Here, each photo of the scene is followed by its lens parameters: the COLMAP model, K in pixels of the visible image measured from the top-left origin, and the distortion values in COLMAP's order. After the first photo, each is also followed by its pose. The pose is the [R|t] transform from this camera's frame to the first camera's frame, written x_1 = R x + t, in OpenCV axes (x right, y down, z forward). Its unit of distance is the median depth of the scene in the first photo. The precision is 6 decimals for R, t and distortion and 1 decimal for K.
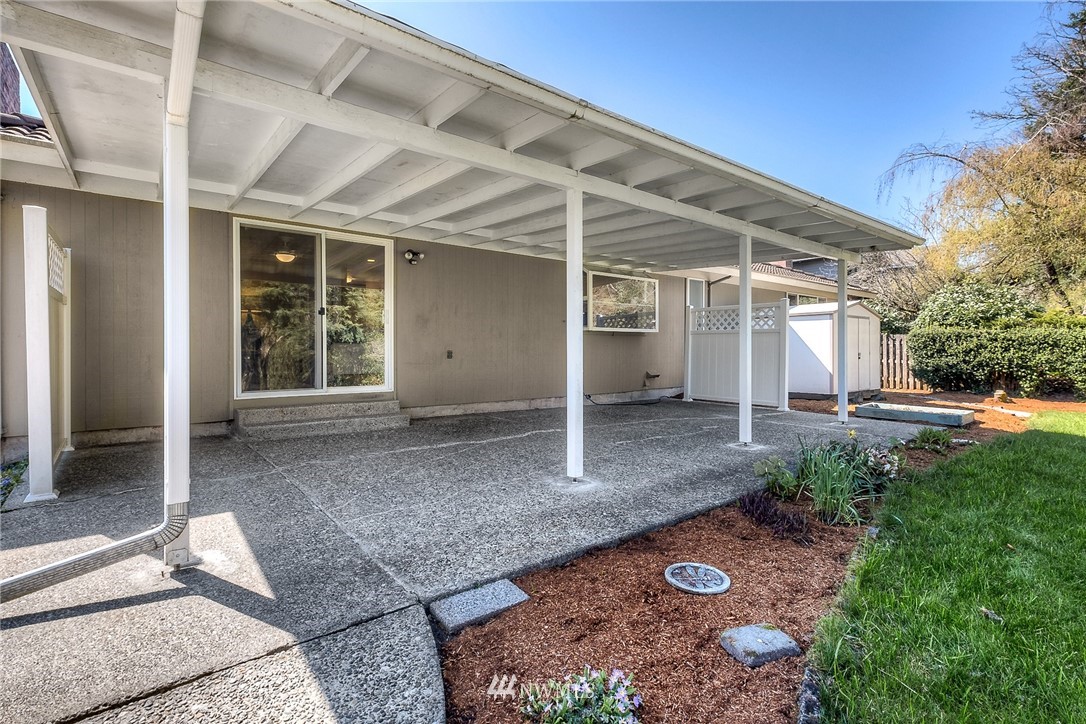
lens RADIAL K [[509.8, 0, 535.2], [0, 509.8, 355.0], [0, 0, 1]] dist [-0.003906, 0.000093]
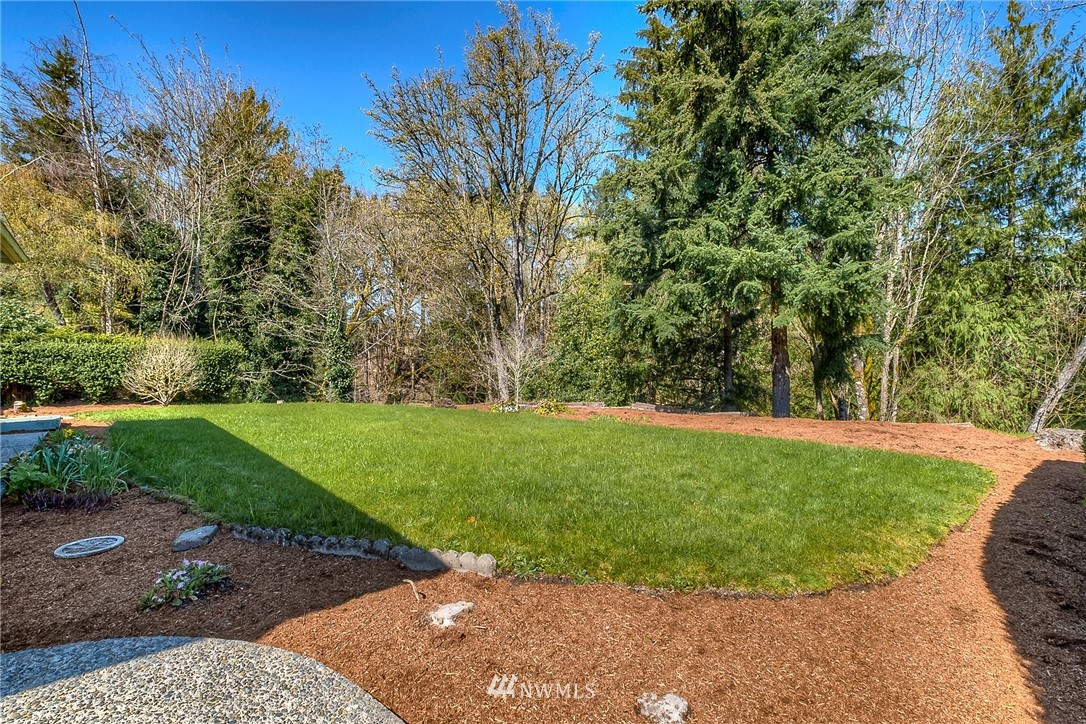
lens RADIAL K [[483.4, 0, 546.4], [0, 483.4, 355.9], [0, 0, 1]] dist [0.014535, -0.006399]
pose [[-0.076559, -0.002675, 0.997061, -0.161872], [0.026248, 0.999644, 0.004697, 0.000636], [-0.996719, 0.026530, -0.076462, -0.003008]]
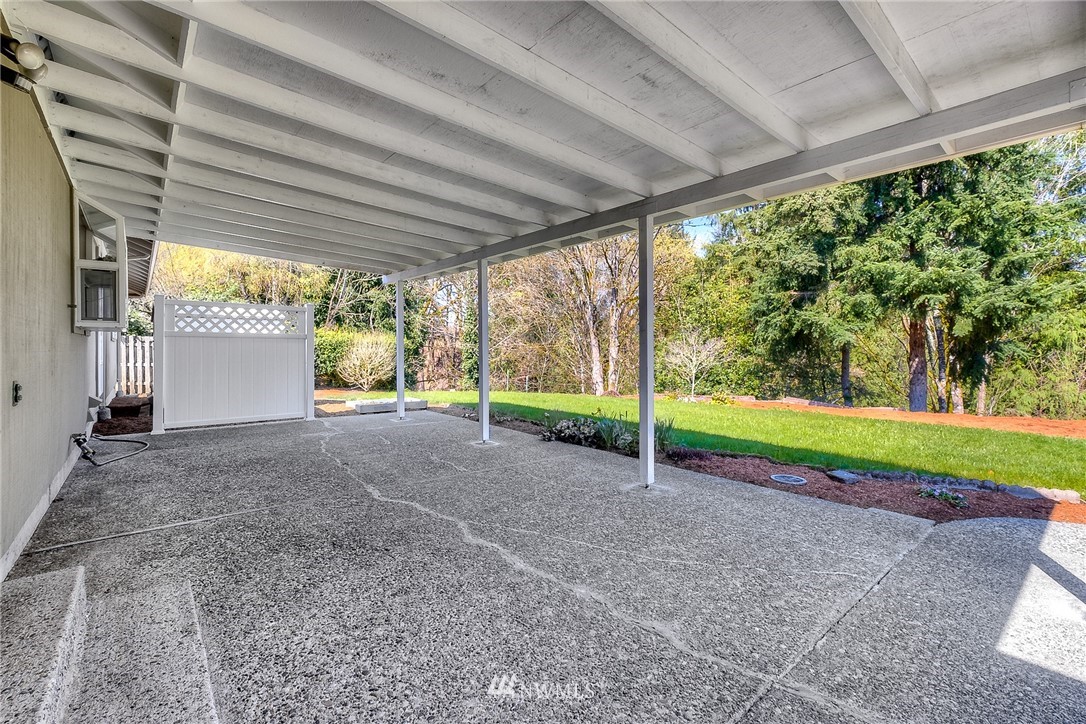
lens RADIAL K [[483.4, 0, 537.3], [0, 483.4, 355.0], [0, 0, 1]] dist [0.014535, -0.006399]
pose [[-0.043959, -0.014699, 0.998925, -0.292815], [0.009596, 0.999839, 0.015135, -0.015658], [-0.998987, 0.010251, -0.043811, 0.399333]]
